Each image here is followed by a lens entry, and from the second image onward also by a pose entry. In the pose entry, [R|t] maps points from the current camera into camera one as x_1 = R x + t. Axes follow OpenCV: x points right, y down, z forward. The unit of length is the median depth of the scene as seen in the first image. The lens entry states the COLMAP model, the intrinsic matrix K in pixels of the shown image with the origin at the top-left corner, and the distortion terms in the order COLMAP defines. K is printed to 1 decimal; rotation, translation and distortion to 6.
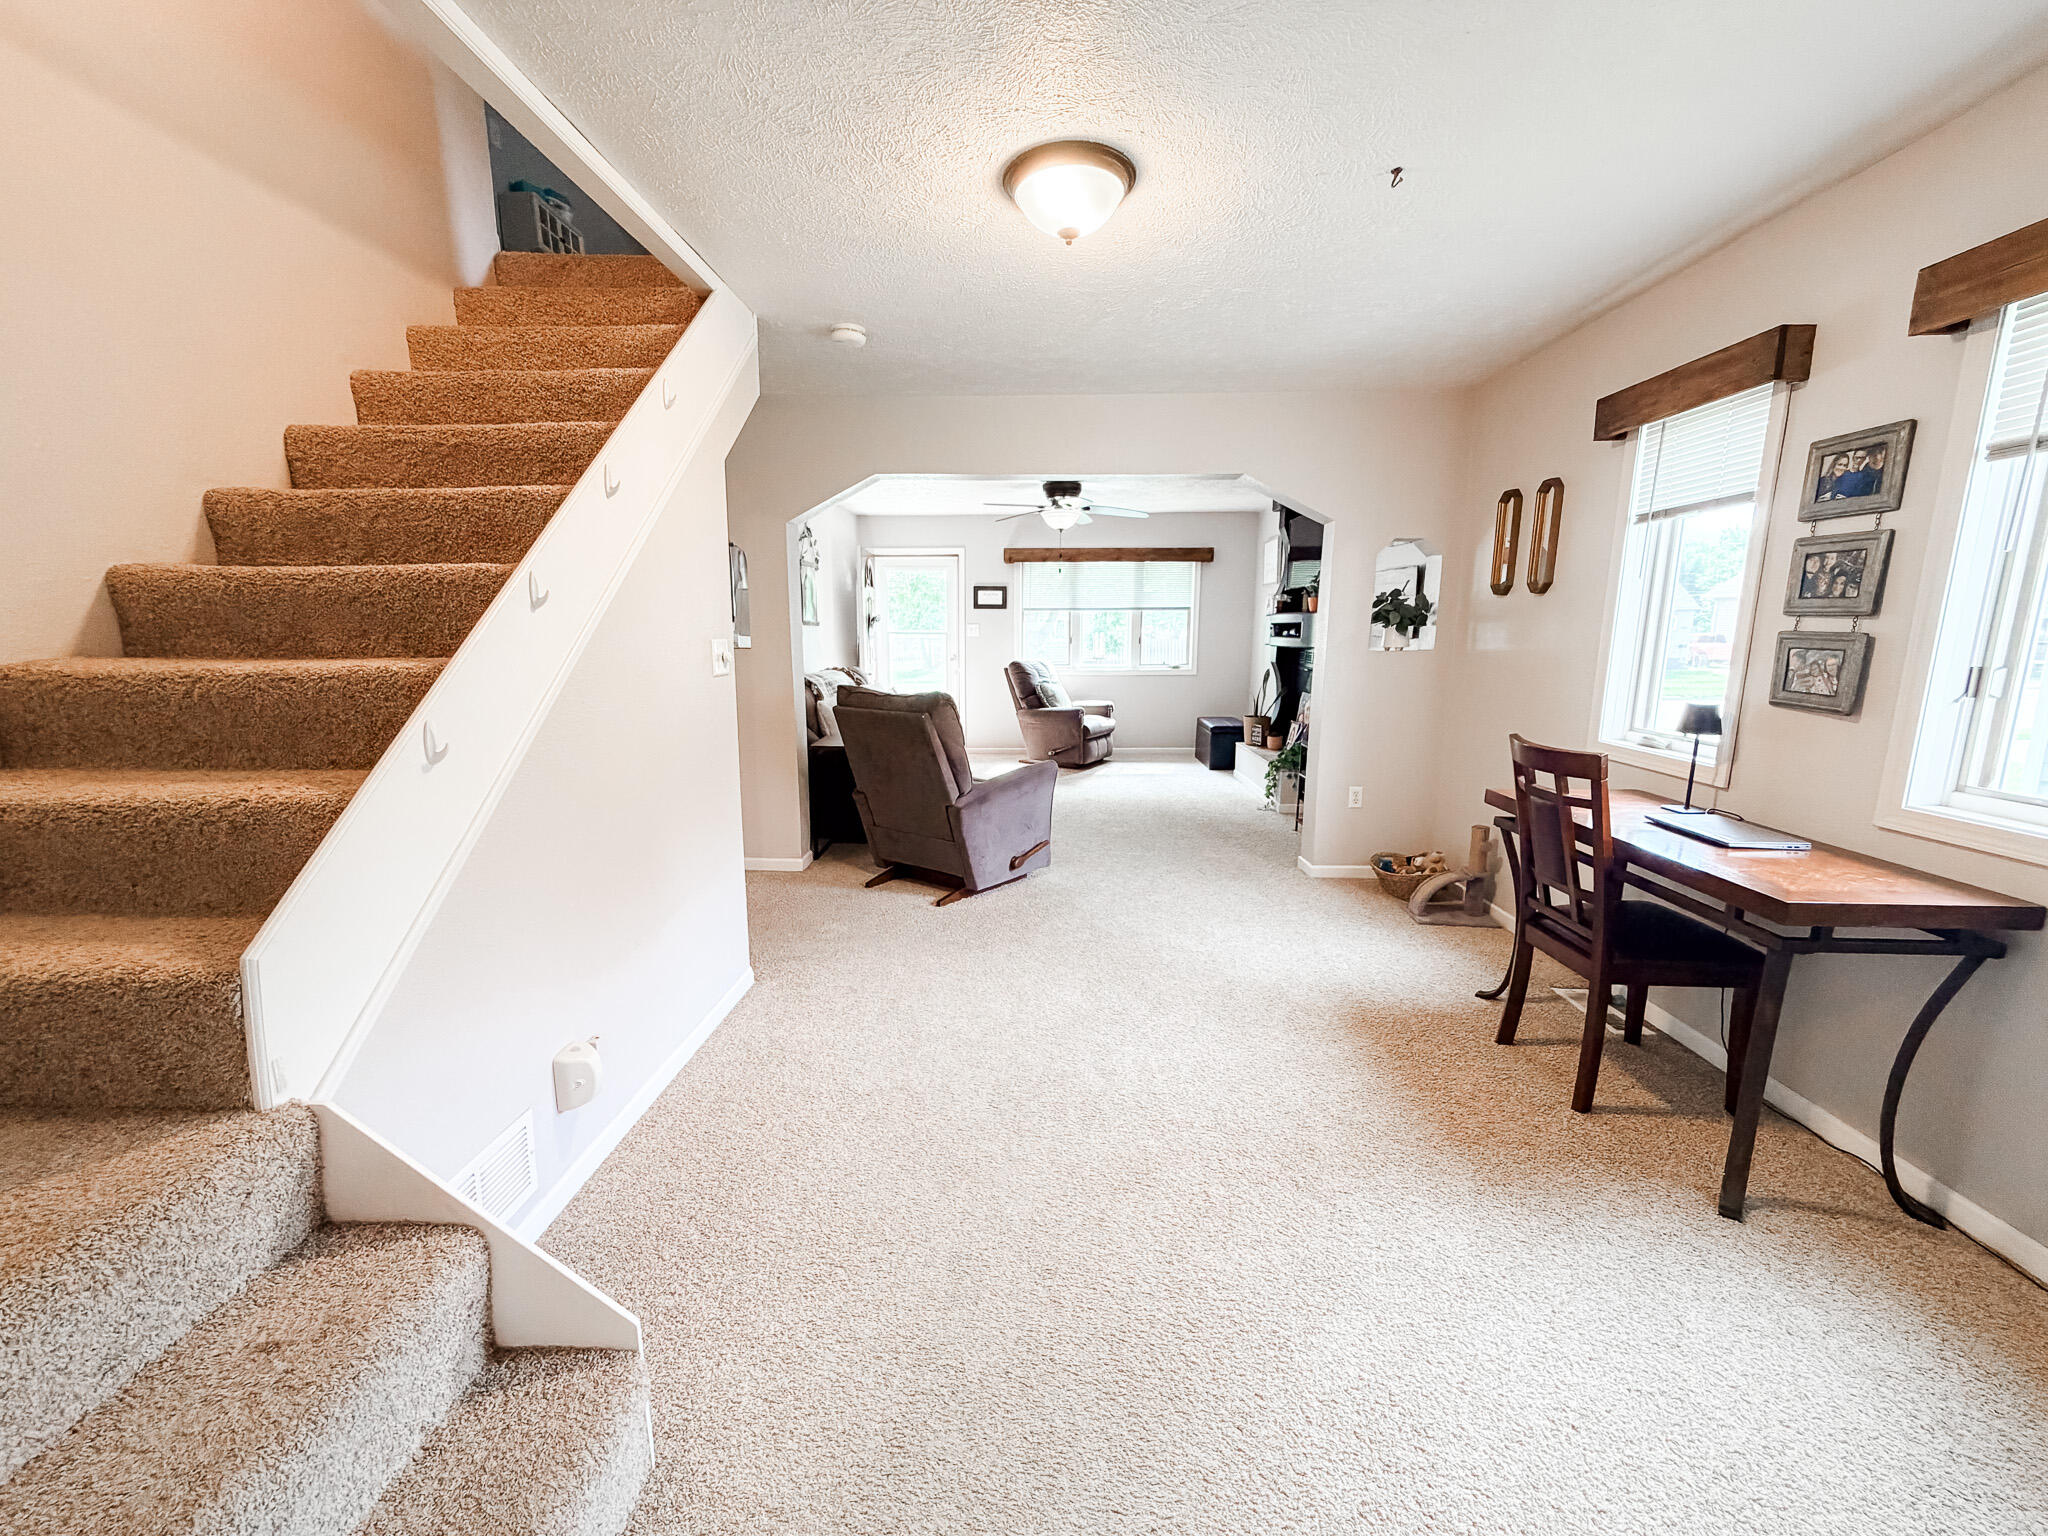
lens RADIAL K [[817.9, 0, 1022.6], [0, 817.9, 770.4], [0, 0, 1]] dist [0.001499, -0.000634]
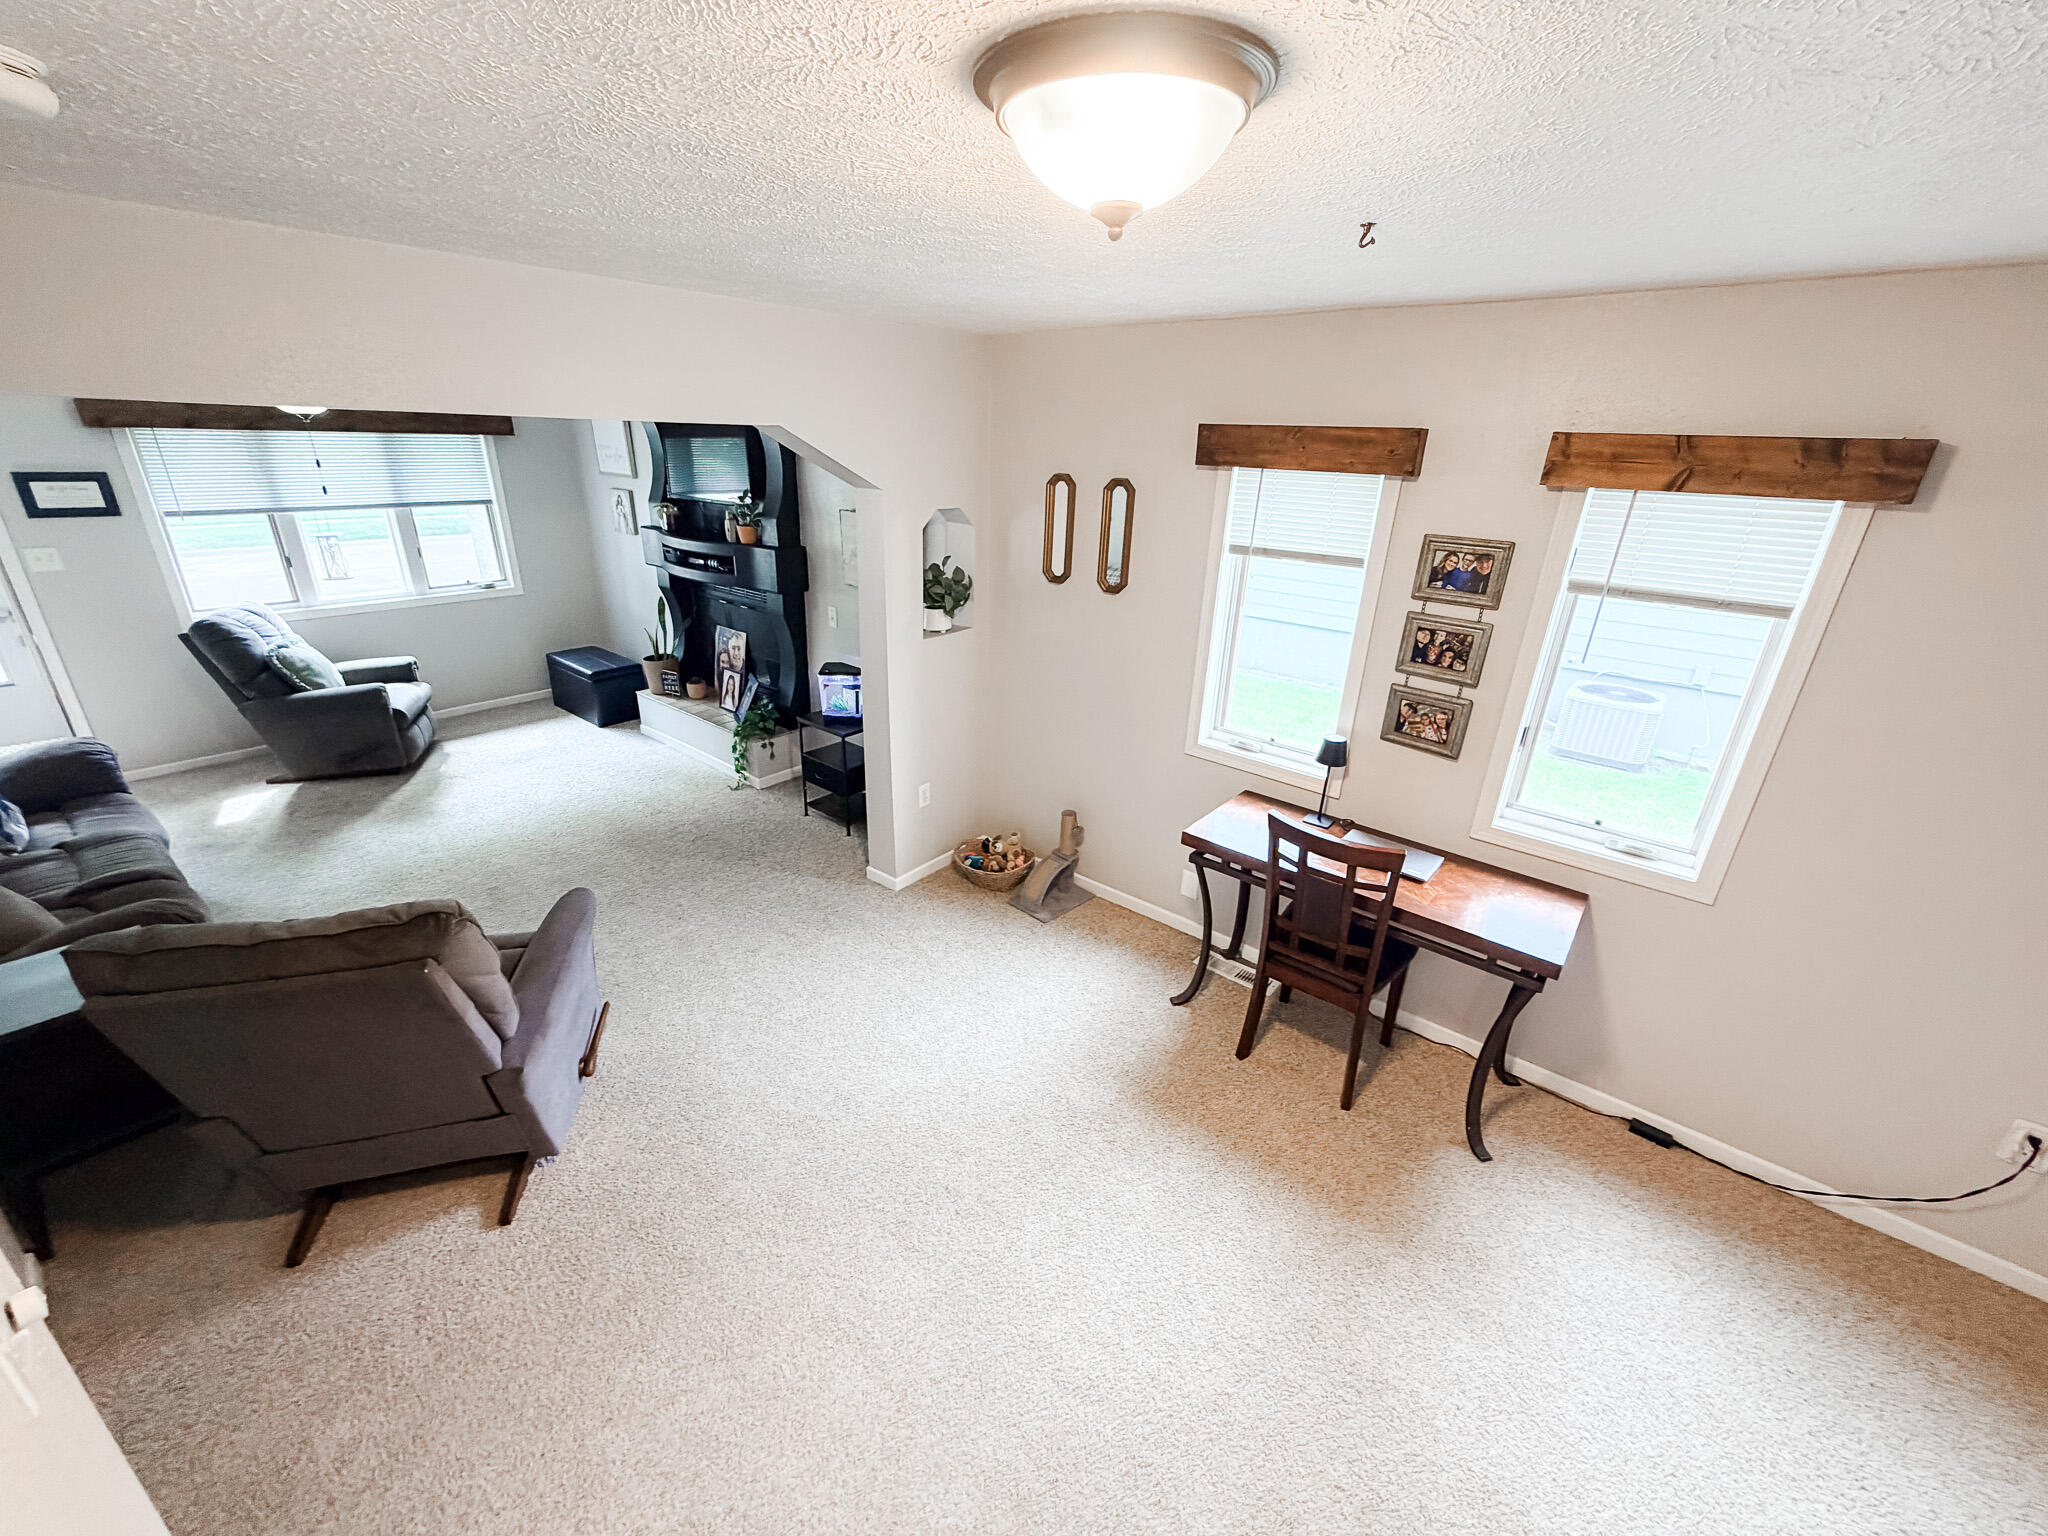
lens RADIAL K [[815.5, 0, 1020.7], [0, 815.5, 769.3], [0, 0, 1]] dist [0.000185, 0.000040]
pose [[0.615361, -0.282088, 0.736041, -0.298012], [0.107782, 0.955113, 0.275937, -0.366342], [-0.780842, -0.090469, 0.618144, 0.544906]]
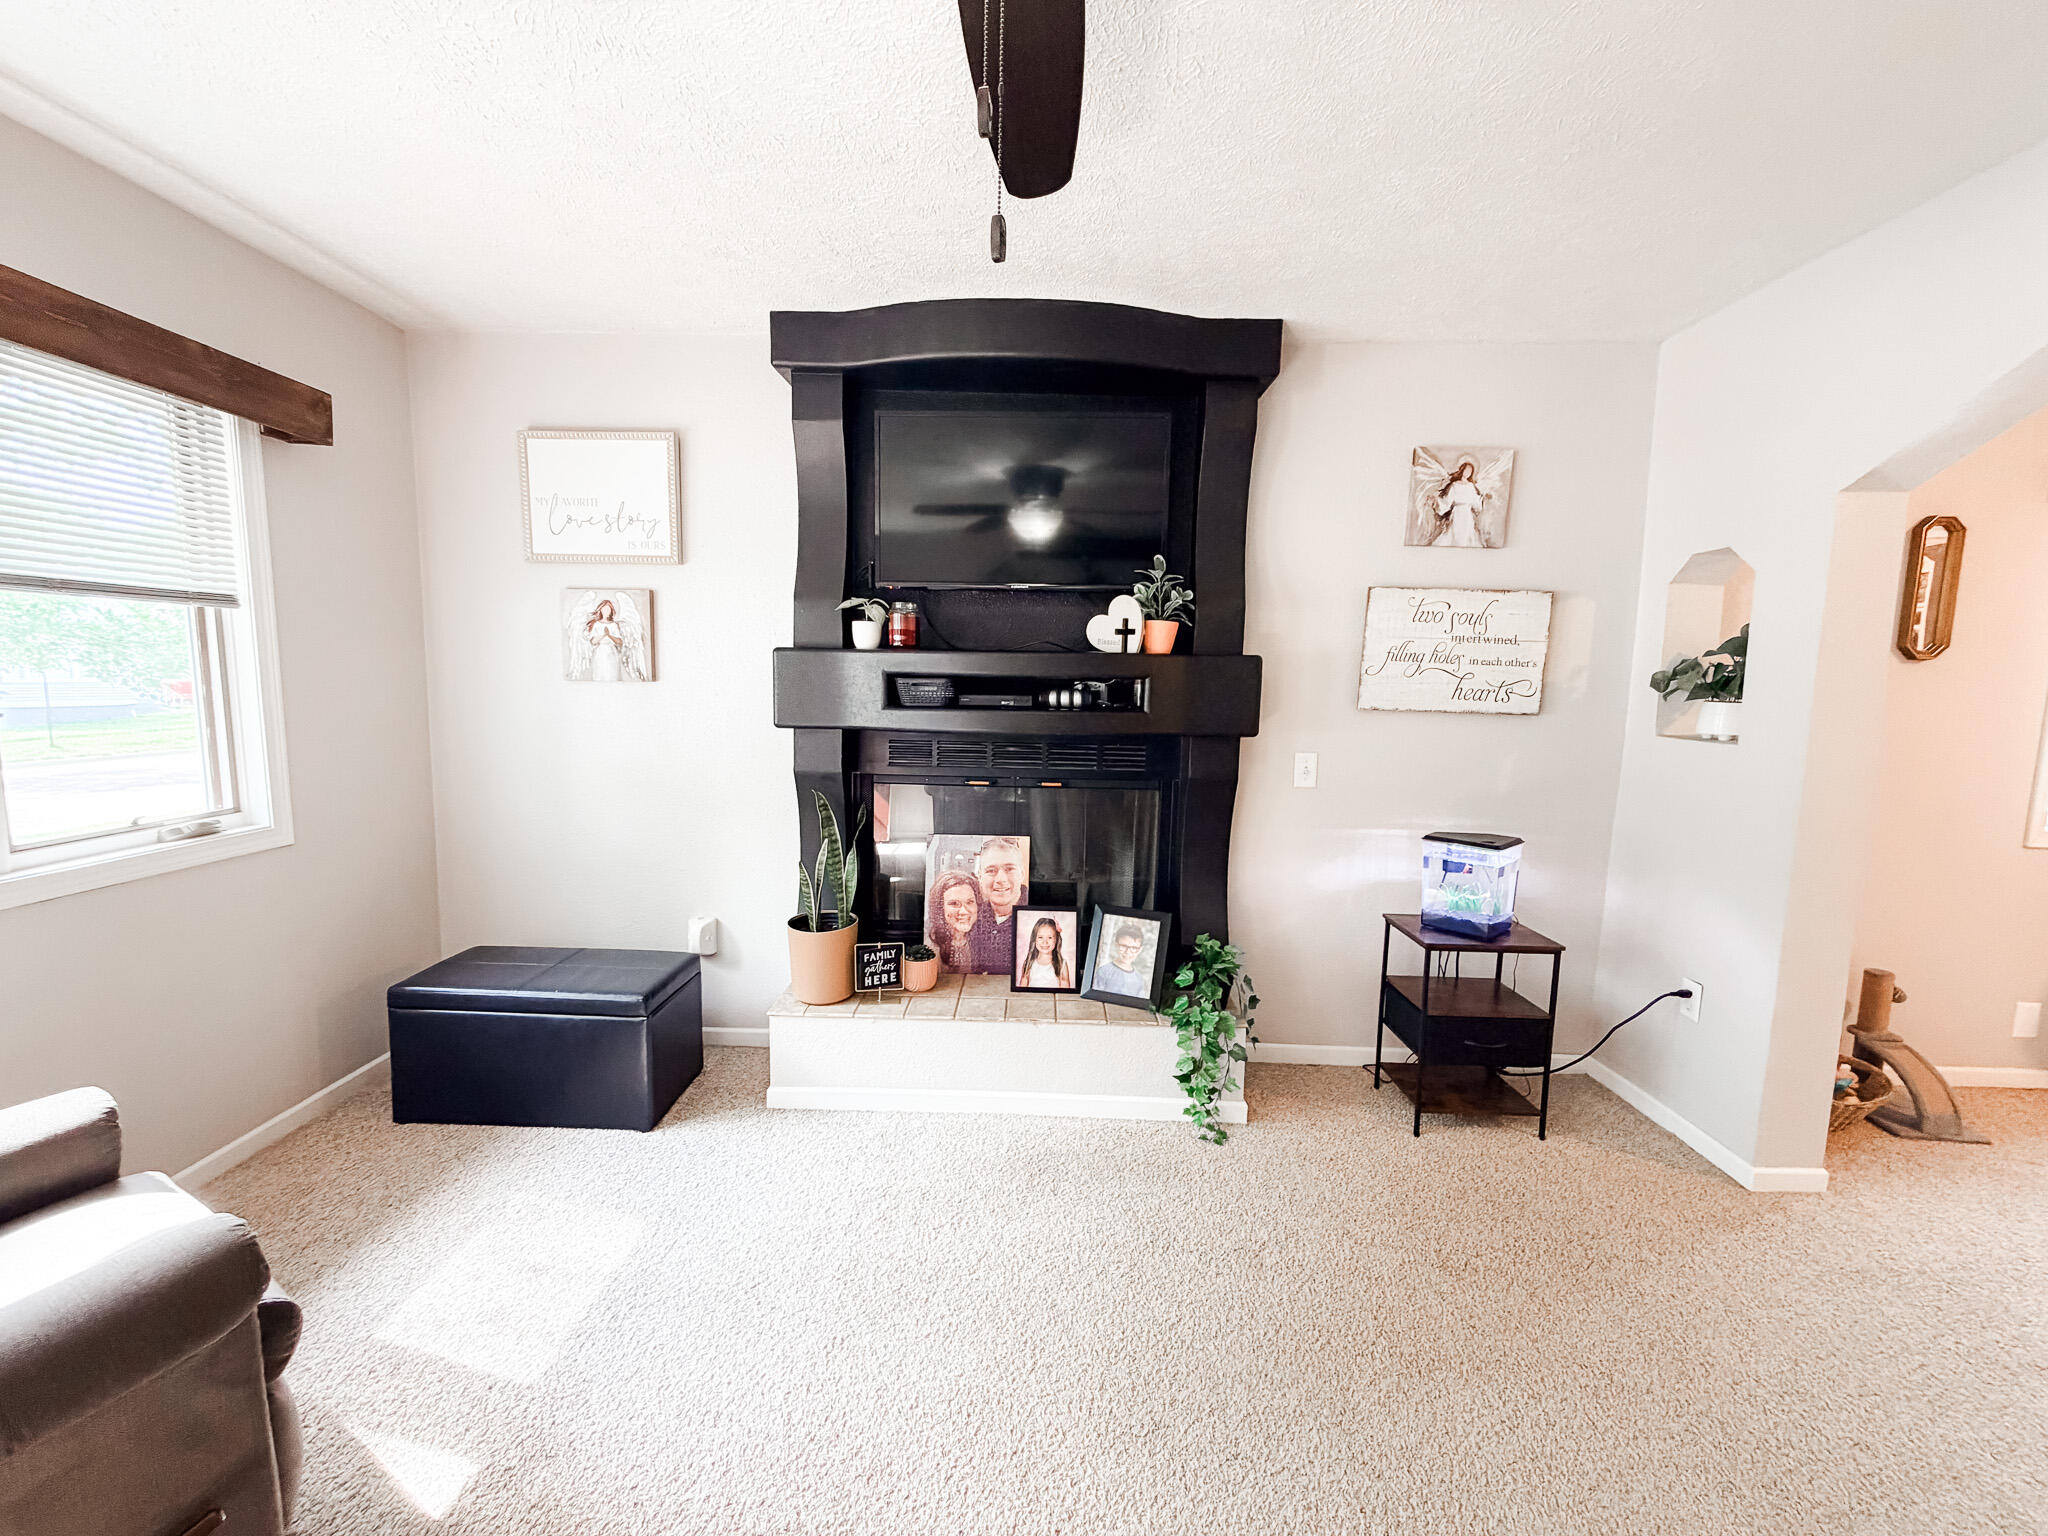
lens RADIAL K [[815.5, 0, 1020.7], [0, 815.5, 769.3], [0, 0, 1]] dist [0.000185, 0.000040]
pose [[-0.007537, -0.114003, 0.993452, -0.182877], [0.153509, 0.981572, 0.113805, -0.410279], [-0.988119, 0.153361, 0.010102, 2.280903]]
